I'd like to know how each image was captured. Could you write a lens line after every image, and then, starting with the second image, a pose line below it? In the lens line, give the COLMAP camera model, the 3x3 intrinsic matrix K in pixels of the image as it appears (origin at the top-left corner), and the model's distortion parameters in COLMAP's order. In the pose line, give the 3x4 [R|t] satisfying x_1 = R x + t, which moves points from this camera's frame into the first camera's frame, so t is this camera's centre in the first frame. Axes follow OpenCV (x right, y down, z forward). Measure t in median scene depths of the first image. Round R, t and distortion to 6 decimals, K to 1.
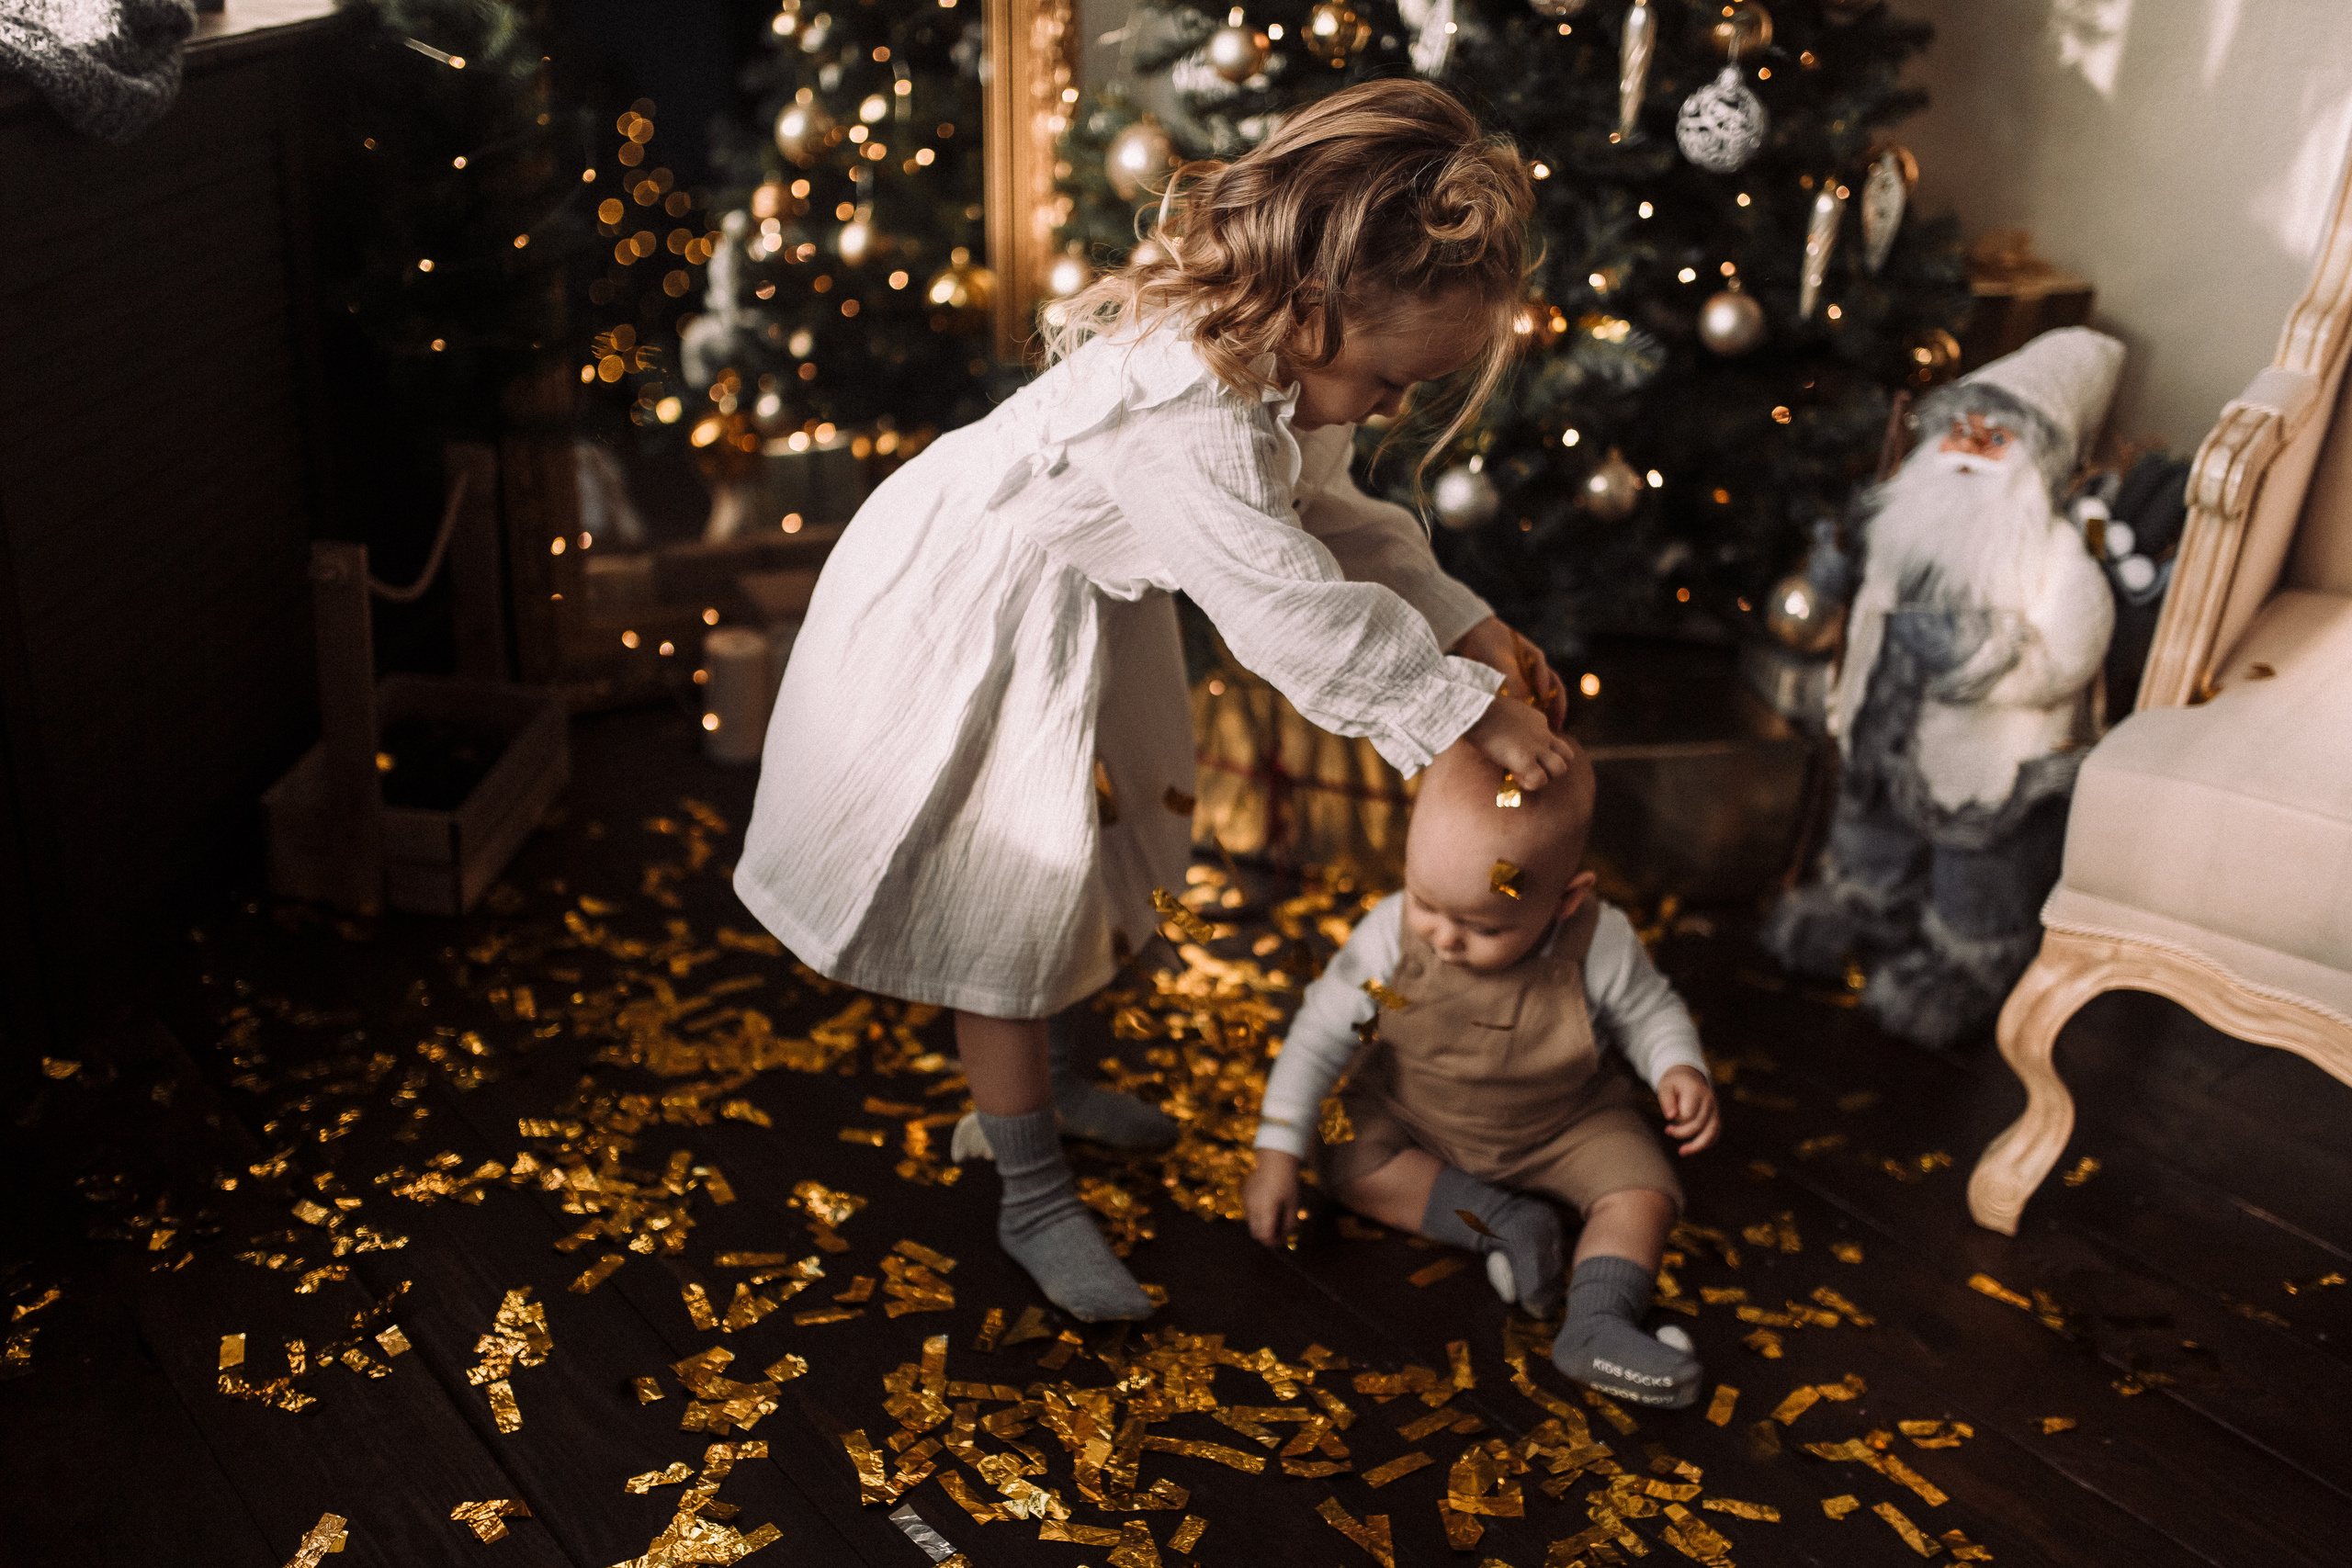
lens RADIAL K [[2285.5, 0, 1210.3], [0, 2285.5, 790.1], [0, 0, 1]] dist [-0.000178, -0.000134]
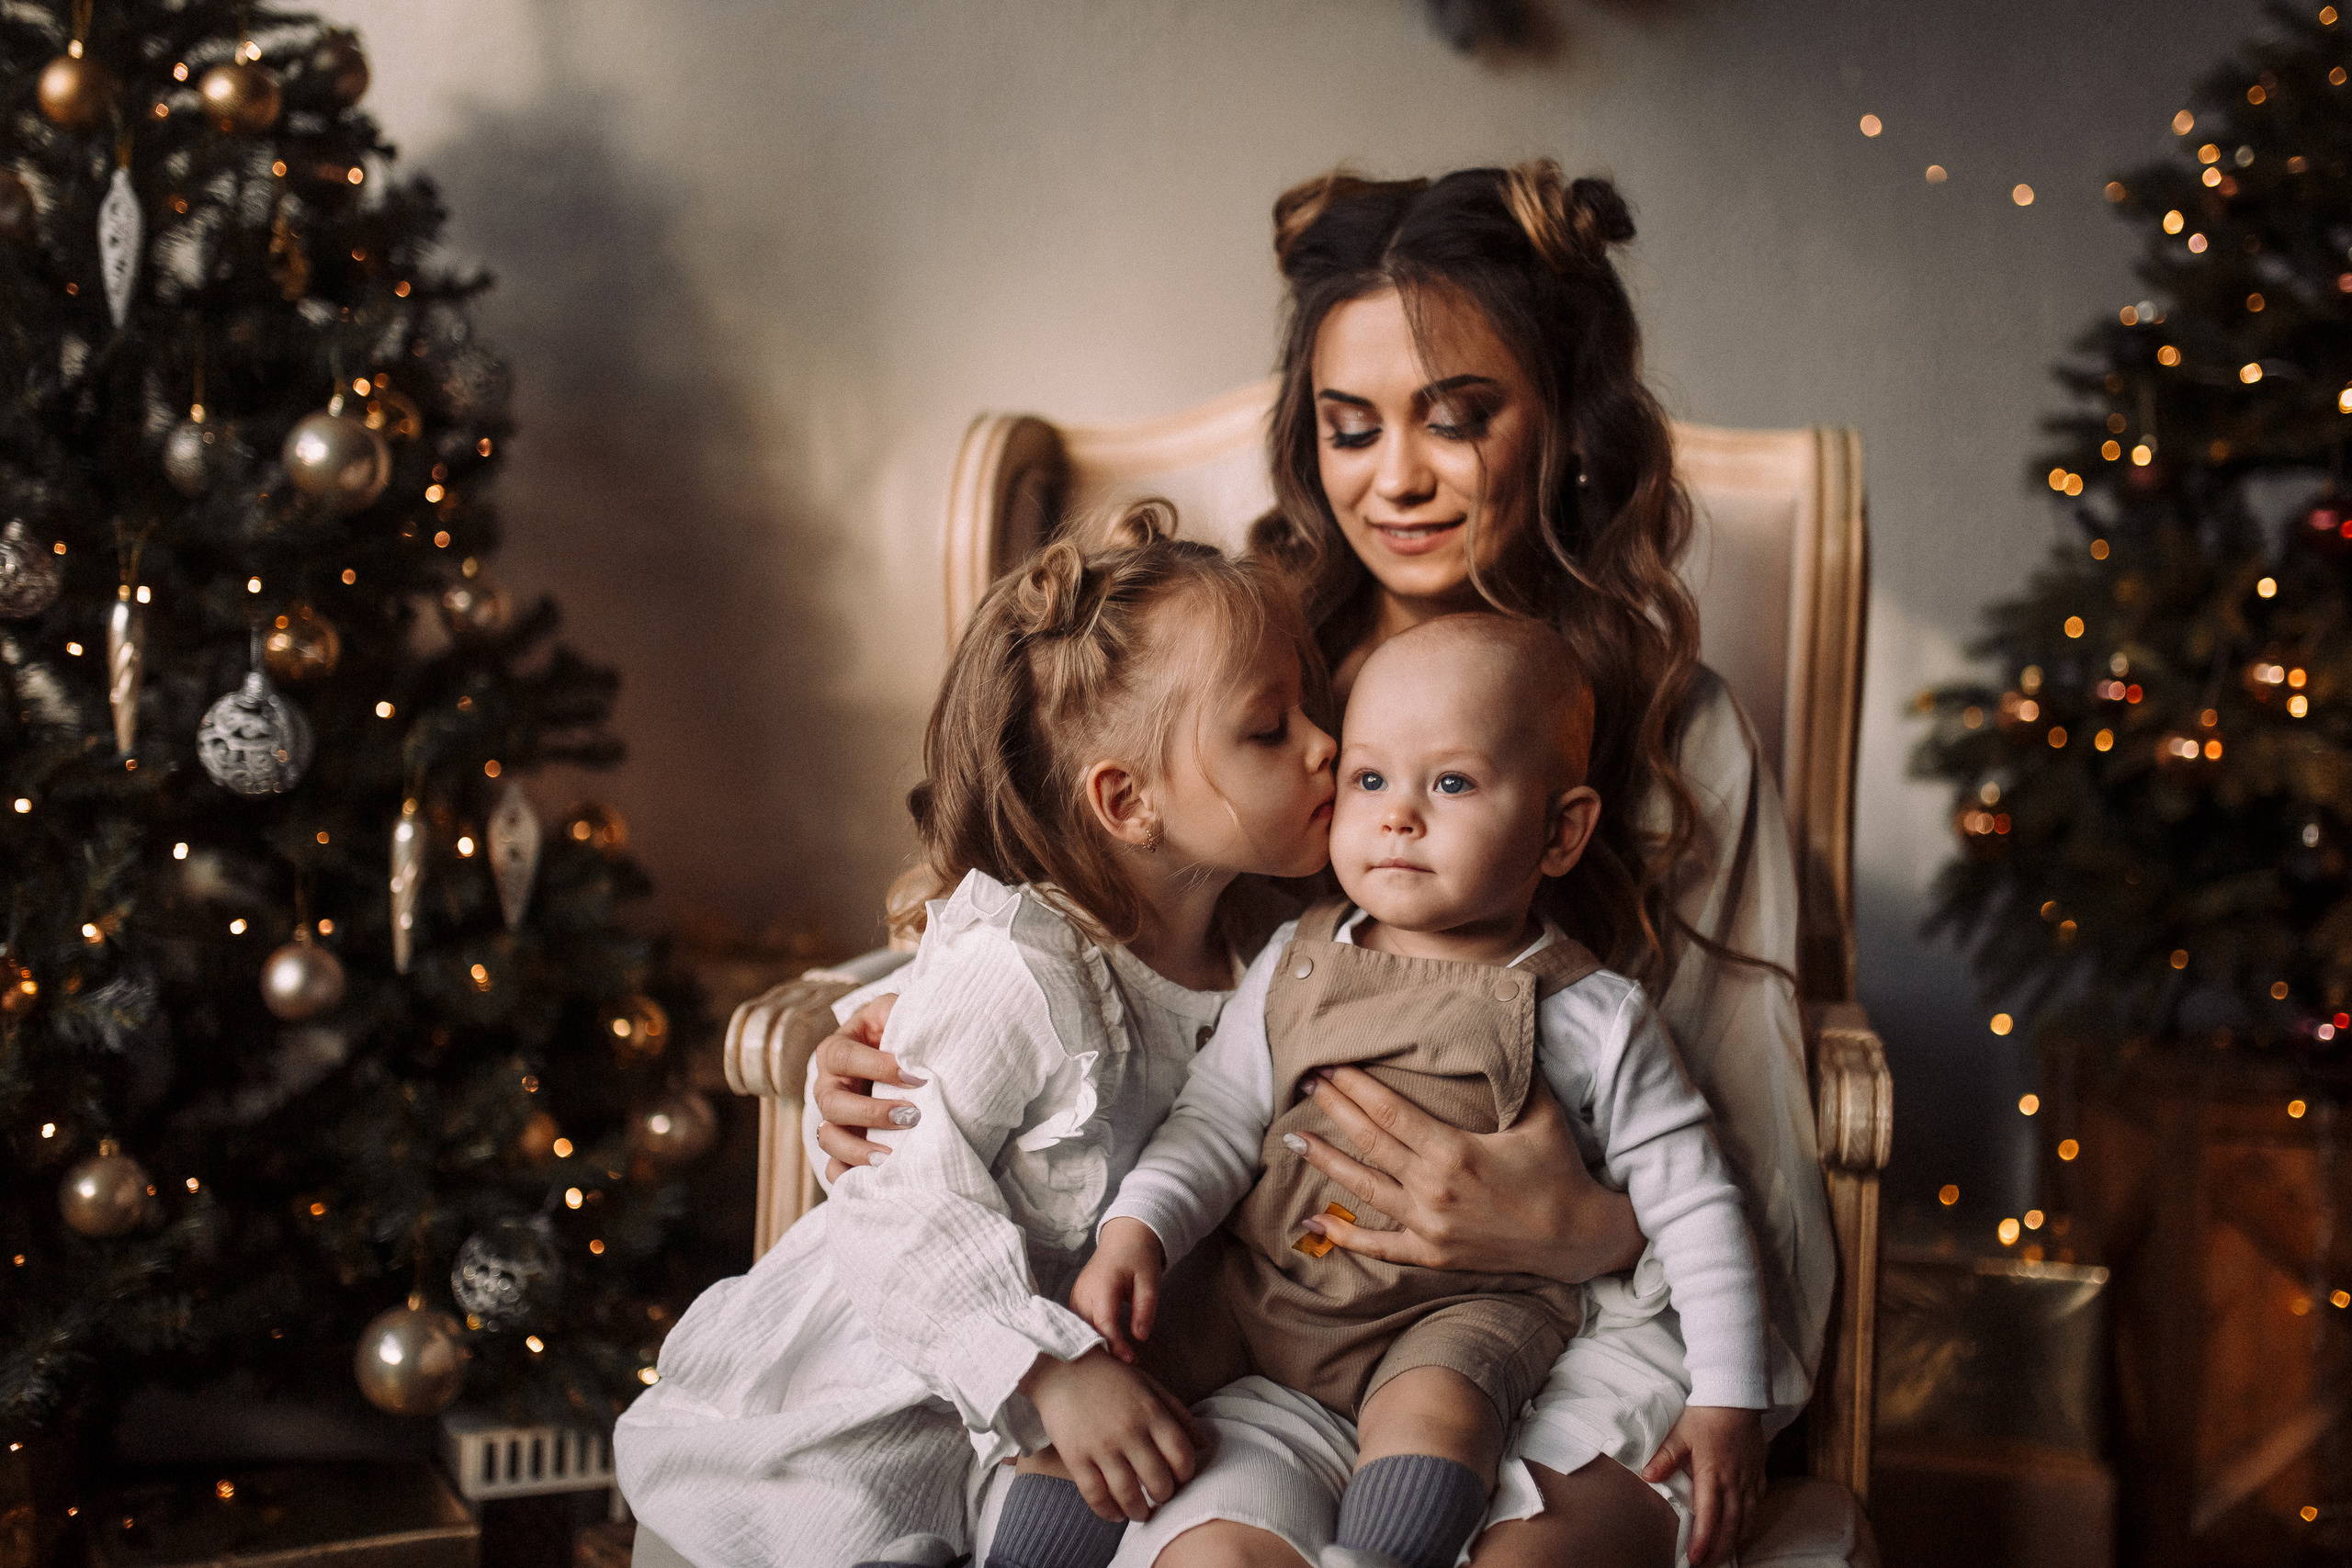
lens RADIAL K [[2425.4, 0, 1247.3], [0, 2425.4, 791.2], [0, 0, 1]] dist [-0.001711, 0.012752]
pose [[0.945982, -0.037728, 0.322017, 0.261380], [0.156382, 0.923132, -0.351243, 0.081270], [-0.284012, 0.382627, 0.879166, 0.131353]]
